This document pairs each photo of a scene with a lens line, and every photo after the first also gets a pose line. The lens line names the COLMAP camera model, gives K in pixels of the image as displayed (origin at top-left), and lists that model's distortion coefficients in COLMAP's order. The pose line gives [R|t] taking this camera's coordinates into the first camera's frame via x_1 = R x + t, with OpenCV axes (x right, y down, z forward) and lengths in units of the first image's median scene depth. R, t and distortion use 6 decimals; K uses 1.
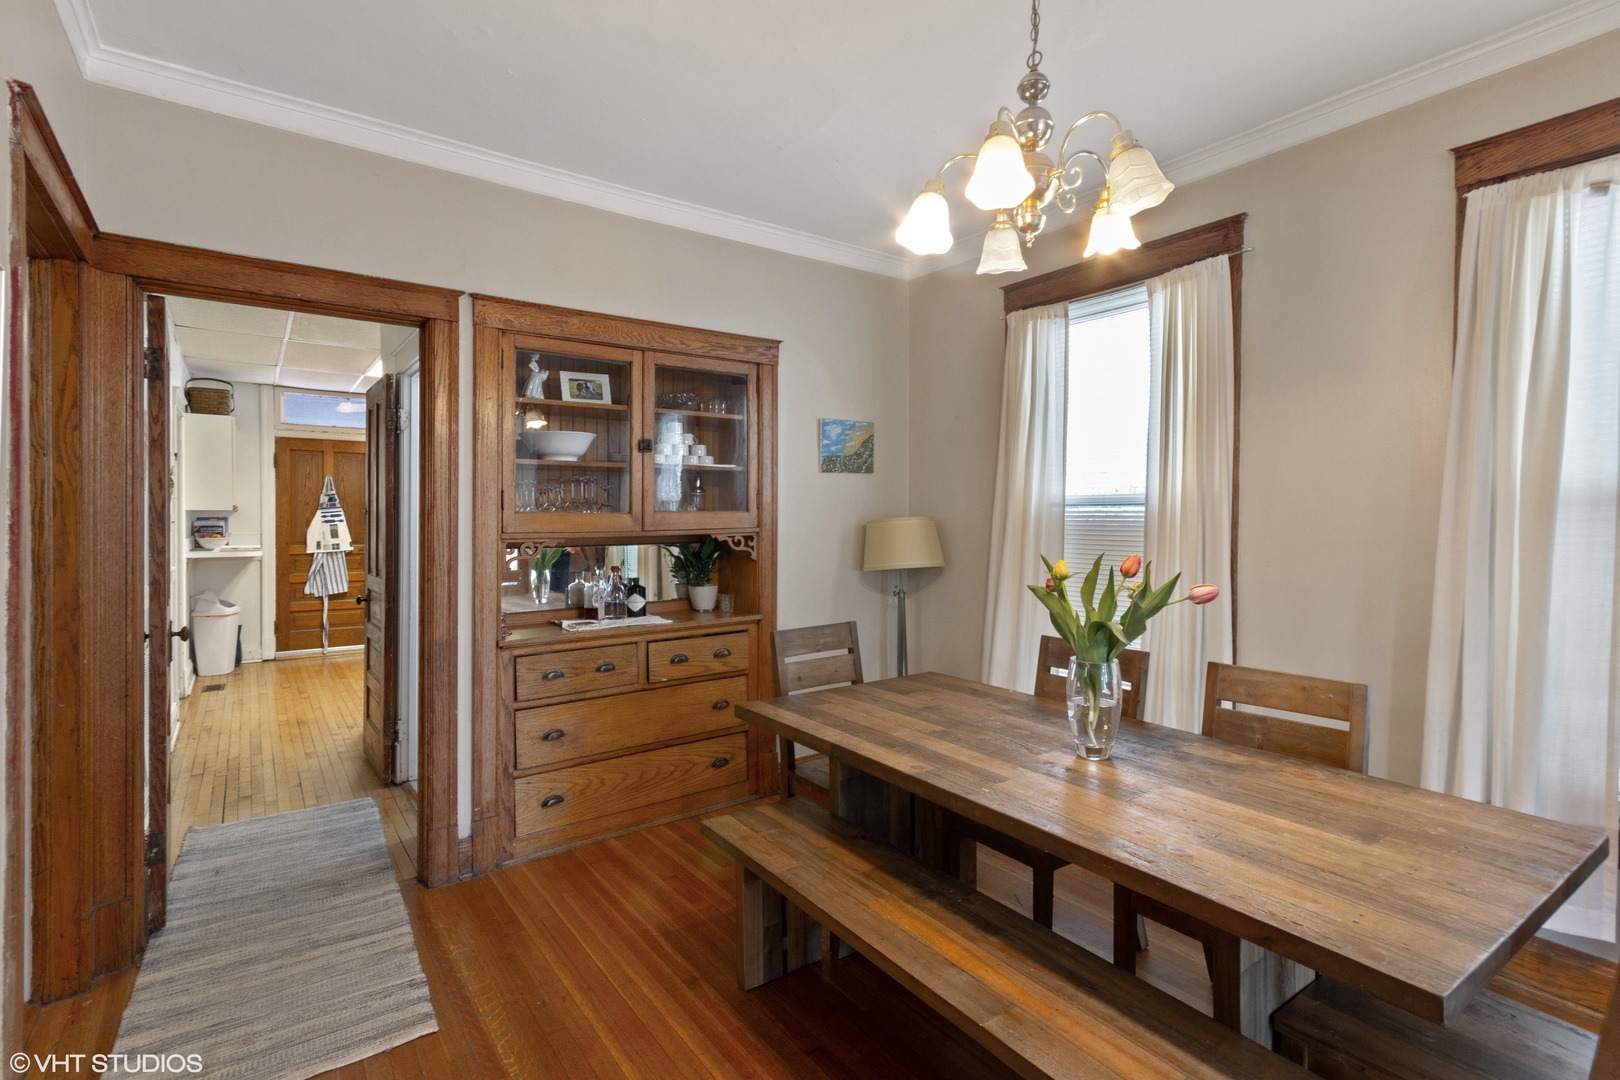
lens RADIAL K [[737.6, 0, 812.5], [0, 737.6, 506.3], [0, 0, 1]] dist [0.020481, 0.000224]
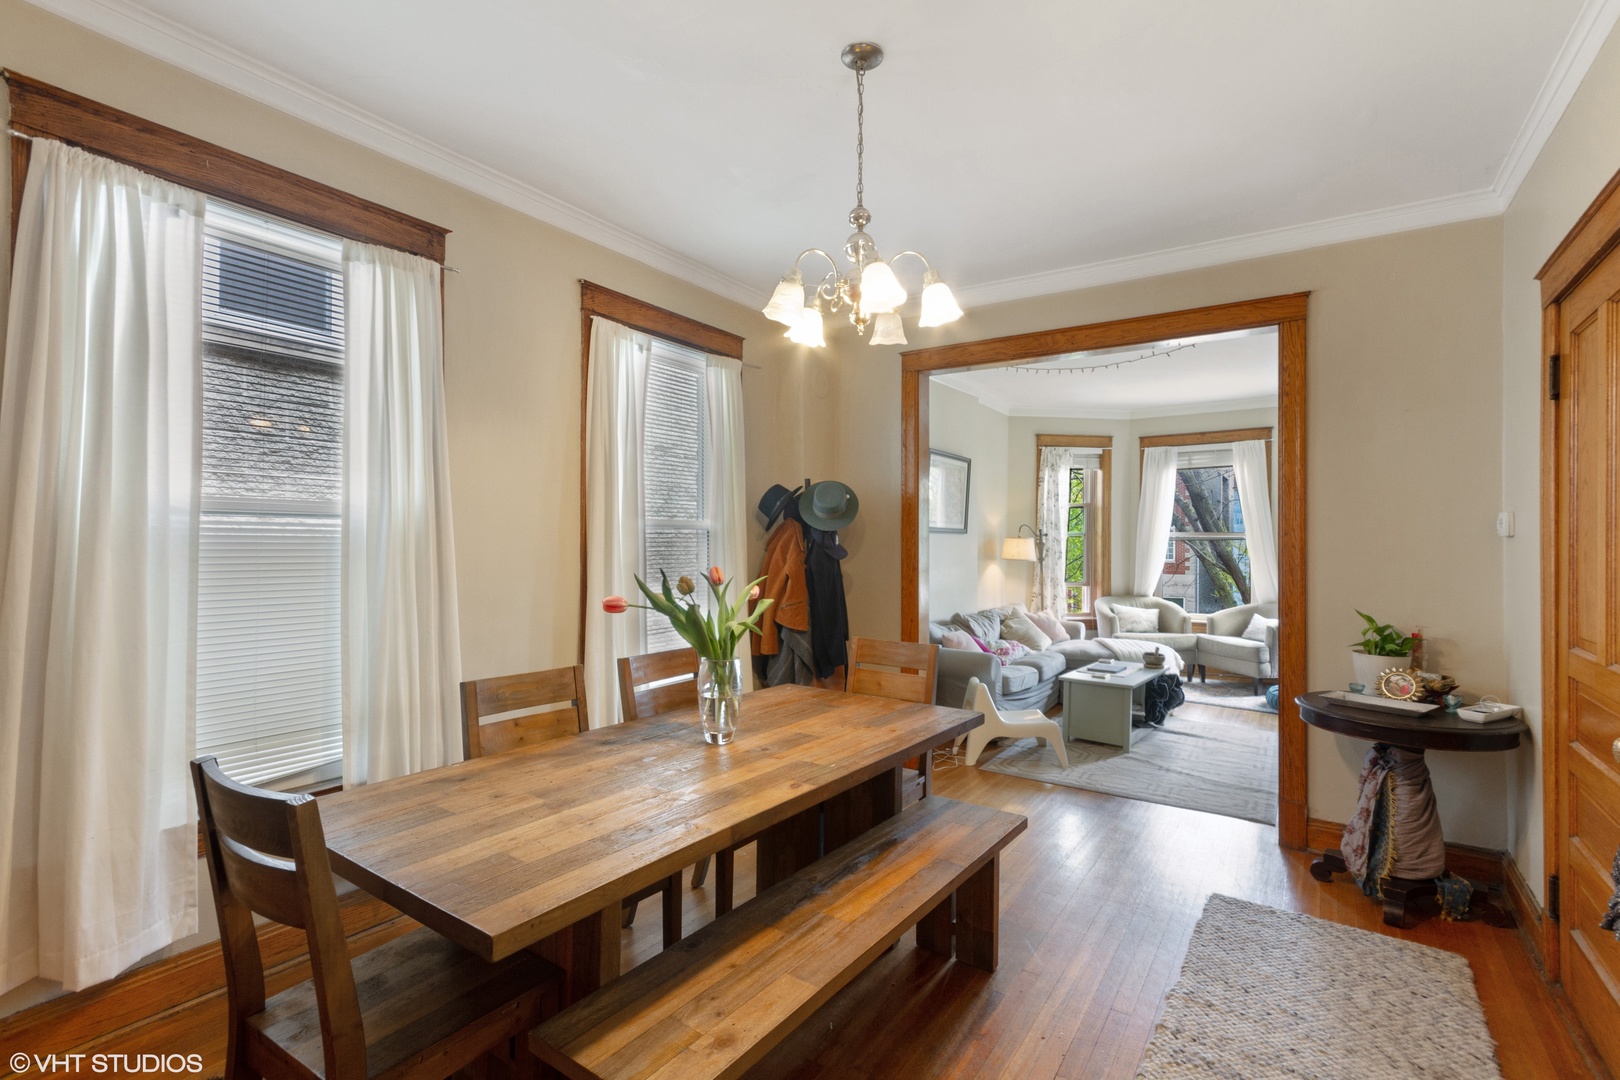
lens RADIAL K [[751.3, 0, 810.0], [0, 751.3, 540.0], [0, 0, 1]] dist [0.020839, 0.000514]
pose [[-0.312769, 0.002381, 0.949826, -0.814212], [-0.021052, 0.999734, -0.009439, 0.032051], [-0.949596, -0.022948, -0.312635, 1.285345]]
